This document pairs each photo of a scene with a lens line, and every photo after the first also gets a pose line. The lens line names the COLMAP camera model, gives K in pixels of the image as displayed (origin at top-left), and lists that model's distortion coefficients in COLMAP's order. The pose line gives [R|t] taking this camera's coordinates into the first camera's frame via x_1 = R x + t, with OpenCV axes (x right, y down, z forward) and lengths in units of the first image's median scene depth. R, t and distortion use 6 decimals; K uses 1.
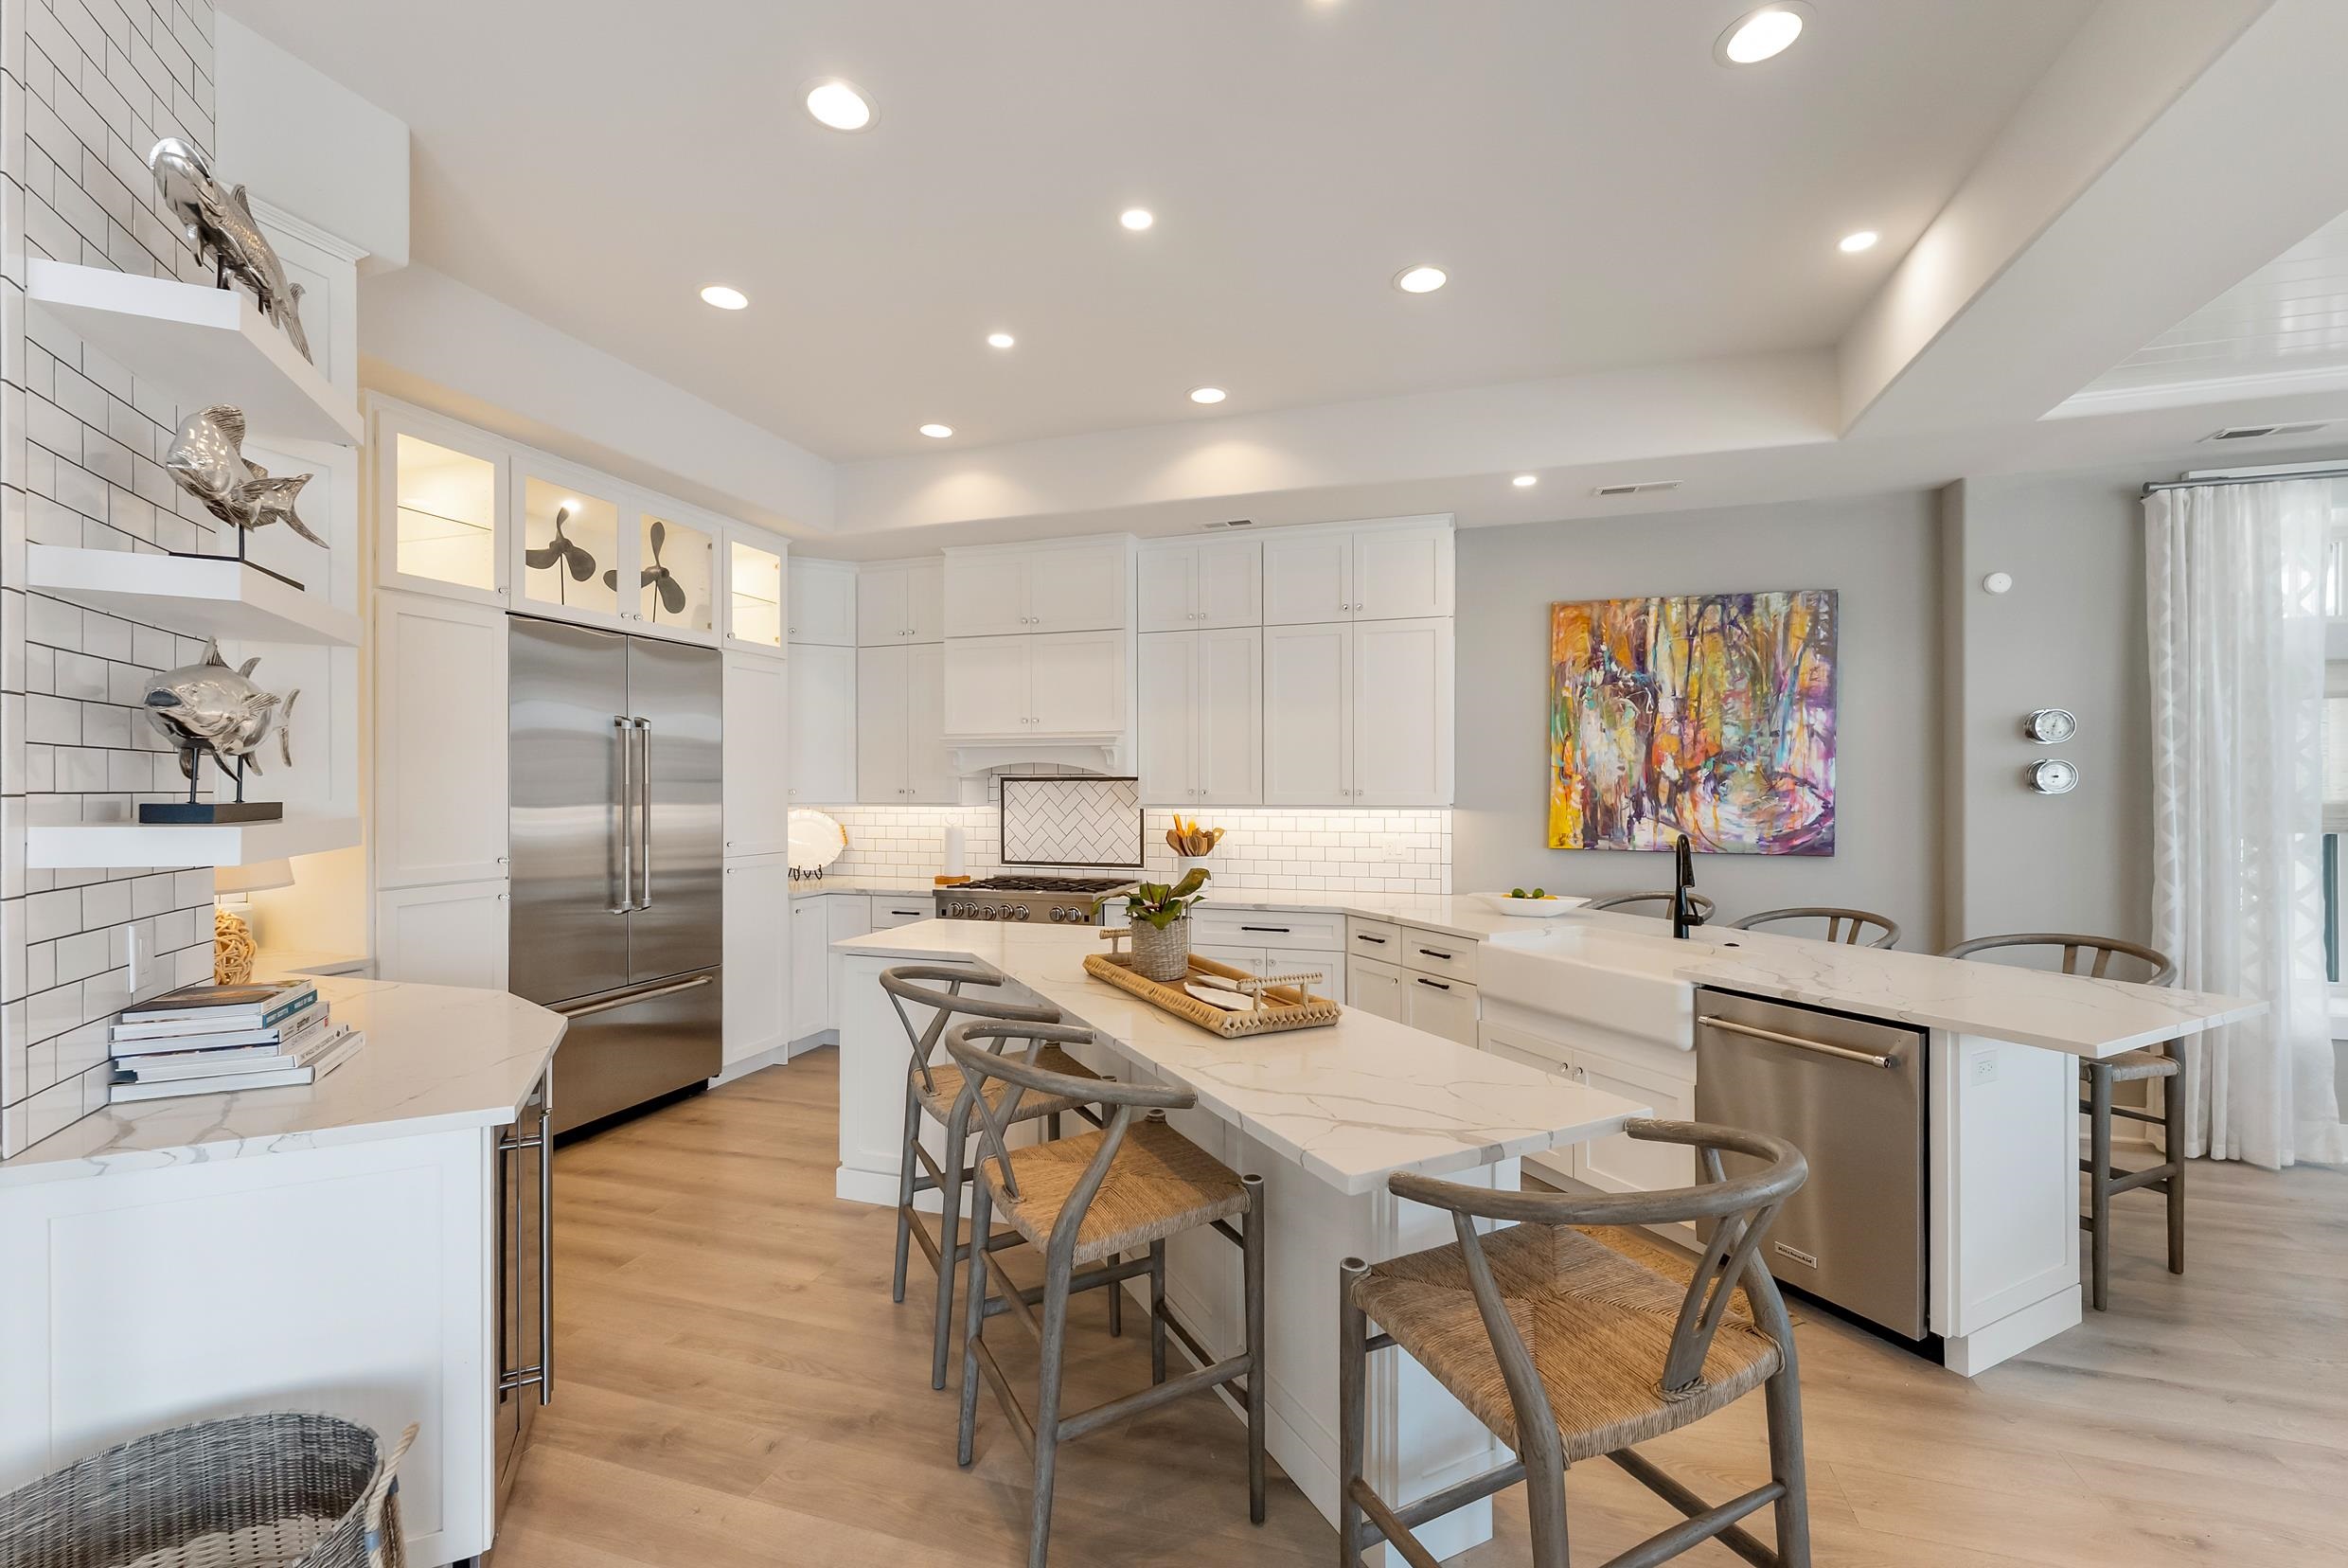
lens RADIAL K [[946.7, 0, 1184.1], [0, 946.7, 791.9], [0, 0, 1]] dist [-0.000180, -0.000928]
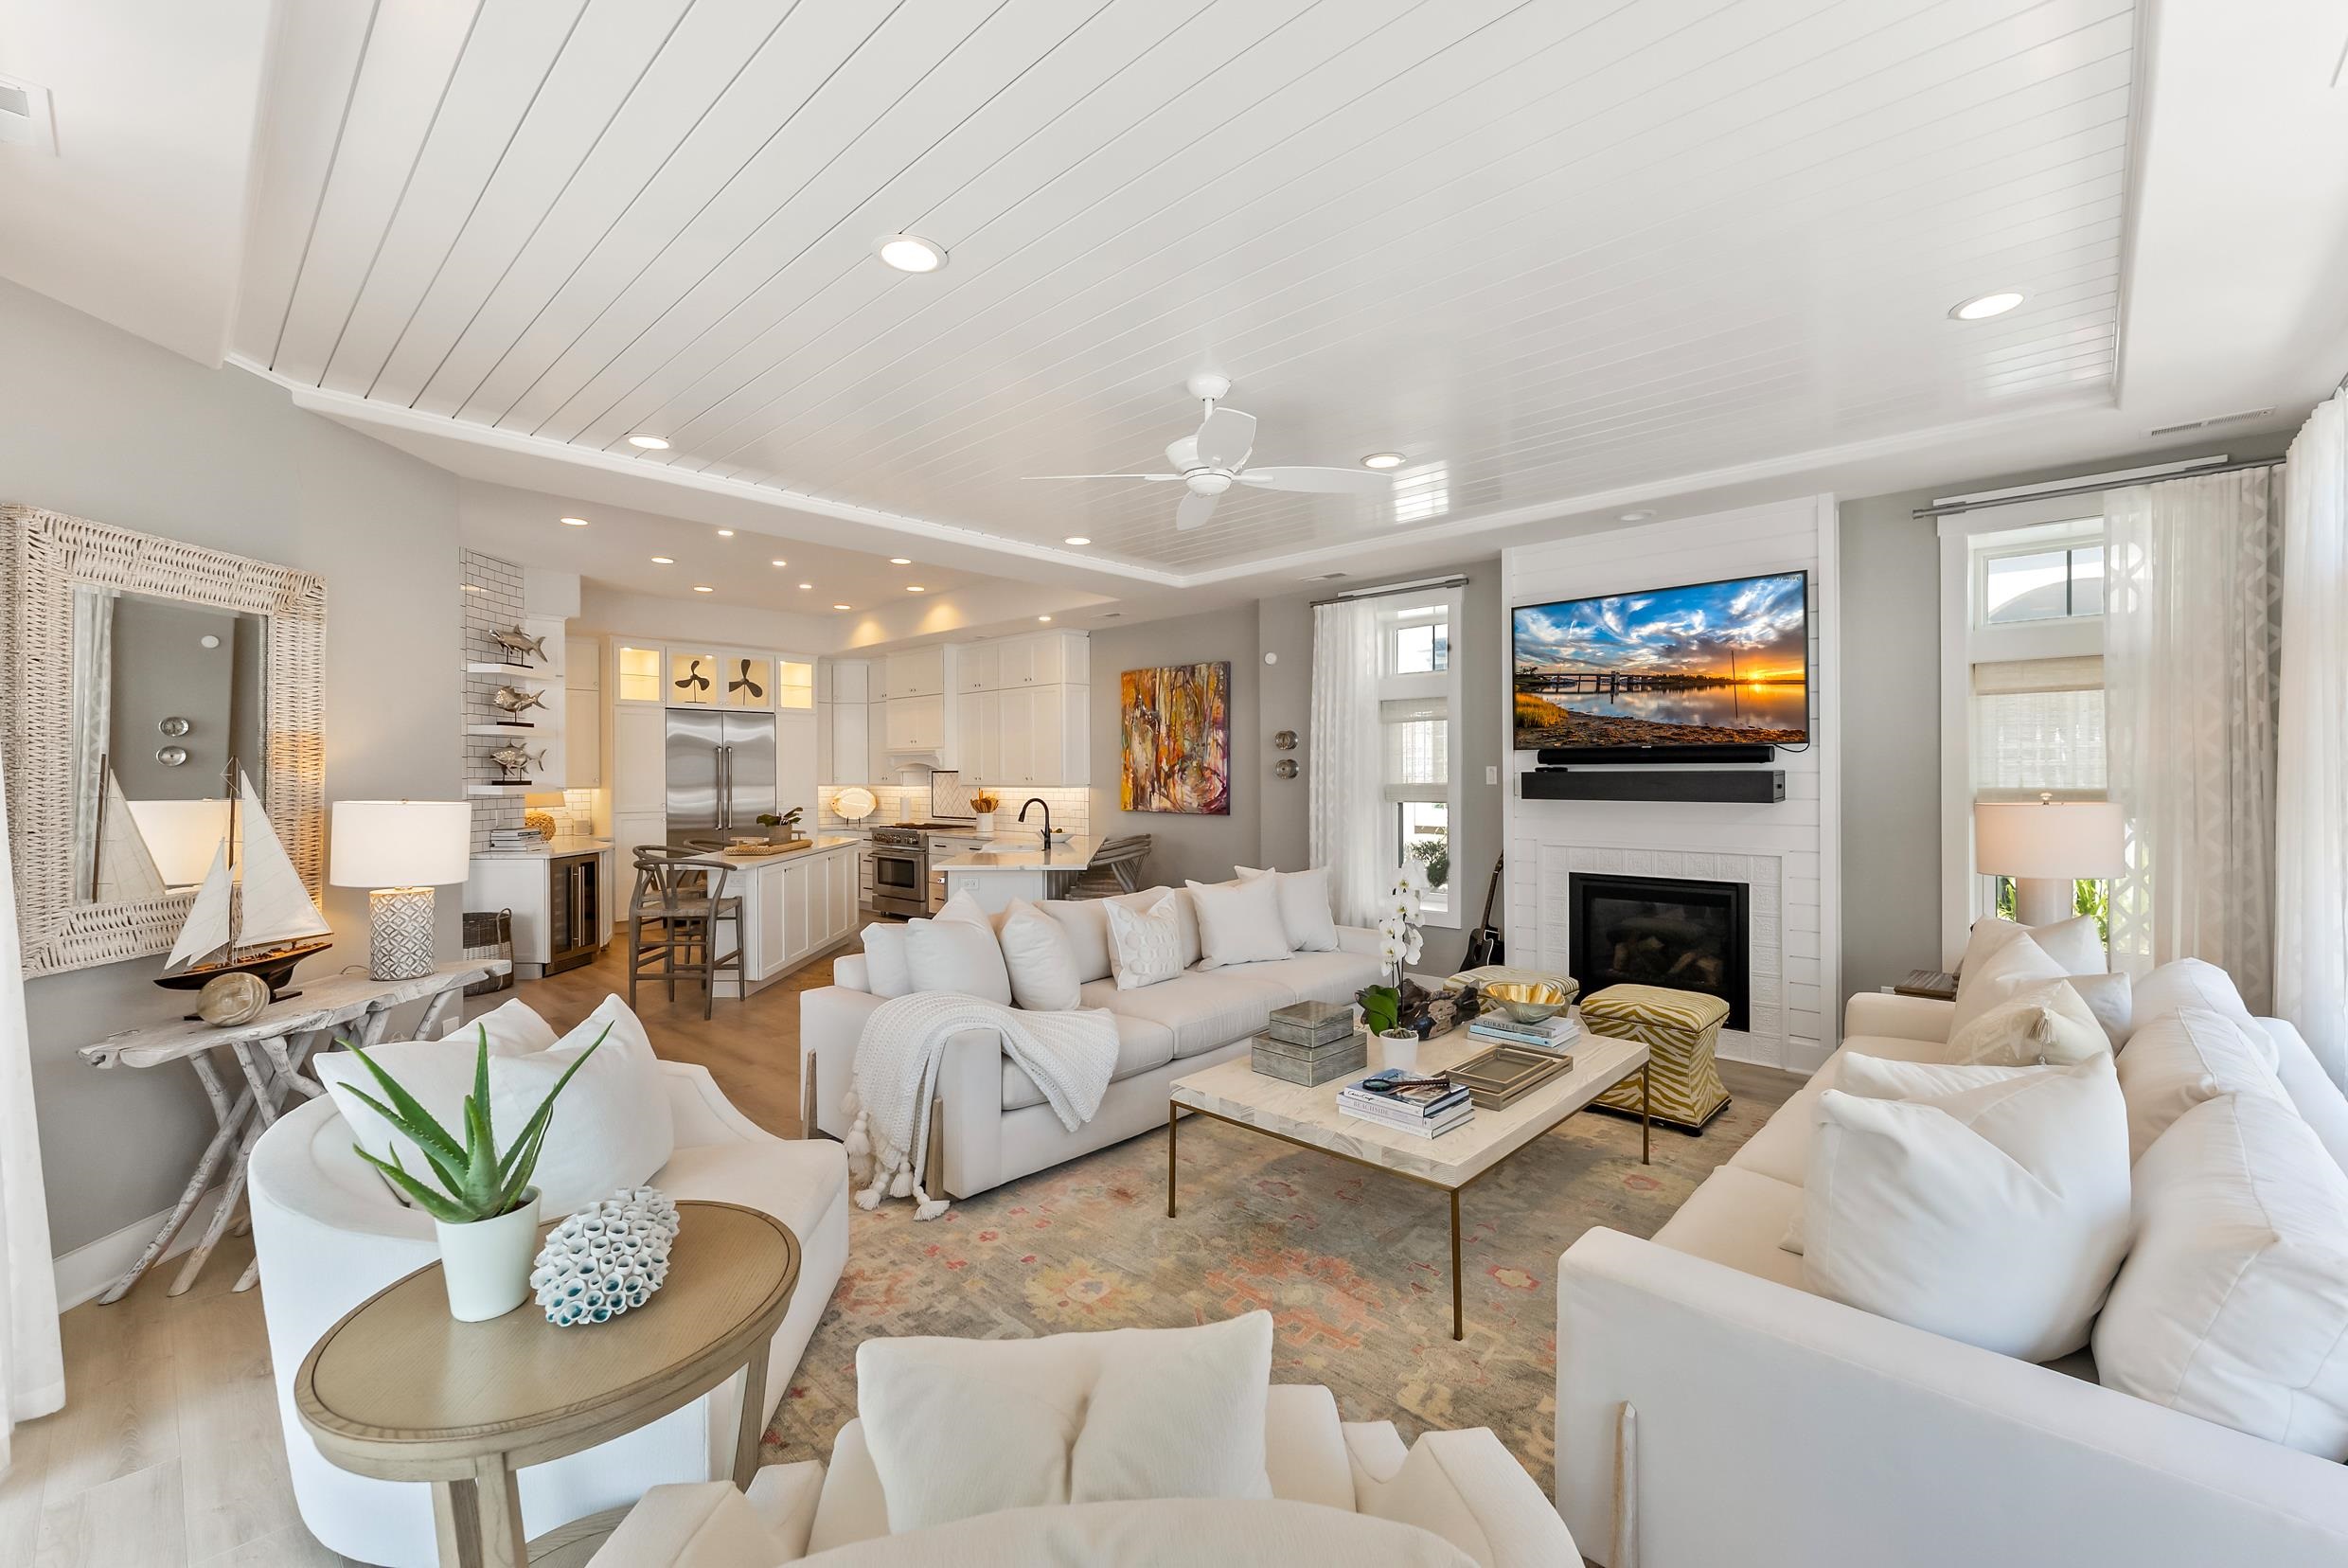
lens RADIAL K [[946.7, 0, 1194.7], [0, 946.7, 780.0], [0, 0, 1]] dist [-0.000180, -0.000928]
pose [[0.909154, 0.000276, -0.416461, 1.301259], [-0.000094, 1.000000, 0.000458, 0.002580], [0.416461, -0.000378, 0.909153, -0.577949]]
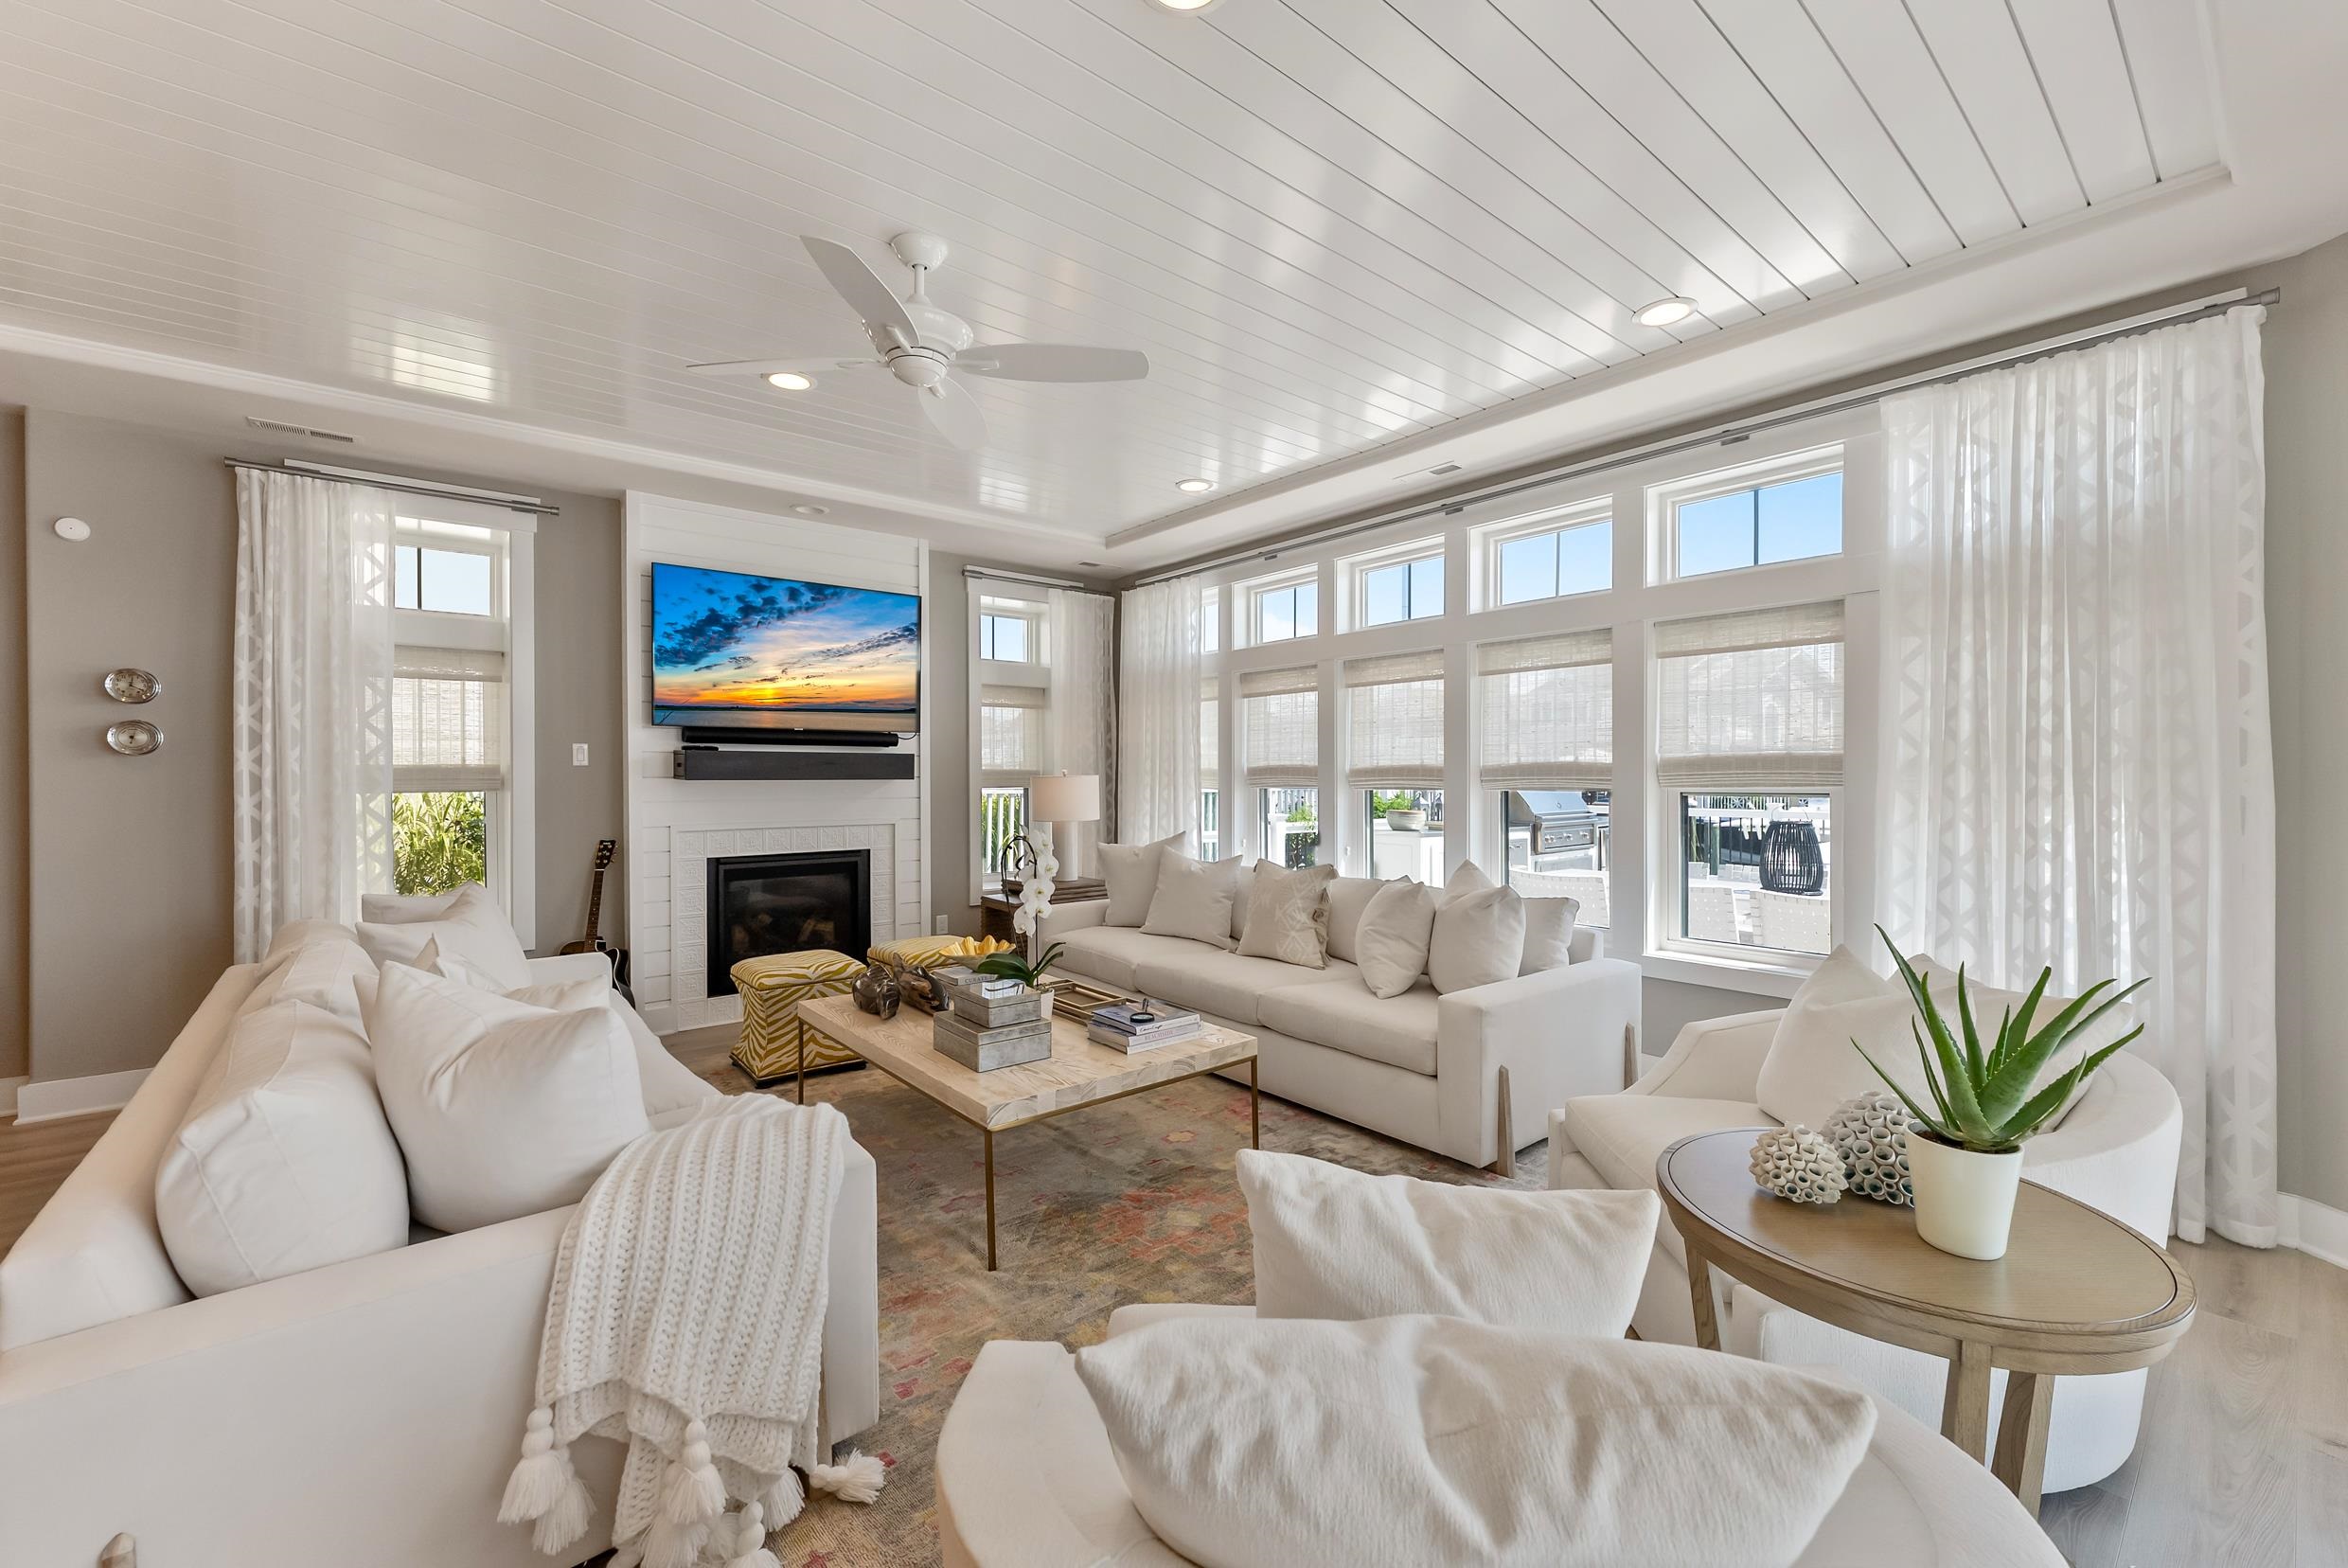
lens RADIAL K [[946.7, 0, 1172.4], [0, 946.7, 780.7], [0, 0, 1]] dist [-0.000180, -0.000928]
pose [[0.538446, -0.005578, 0.842642, 0.585477], [0.005511, 0.999980, 0.003099, 0.026939], [-0.842642, 0.002975, 0.538466, -0.369407]]
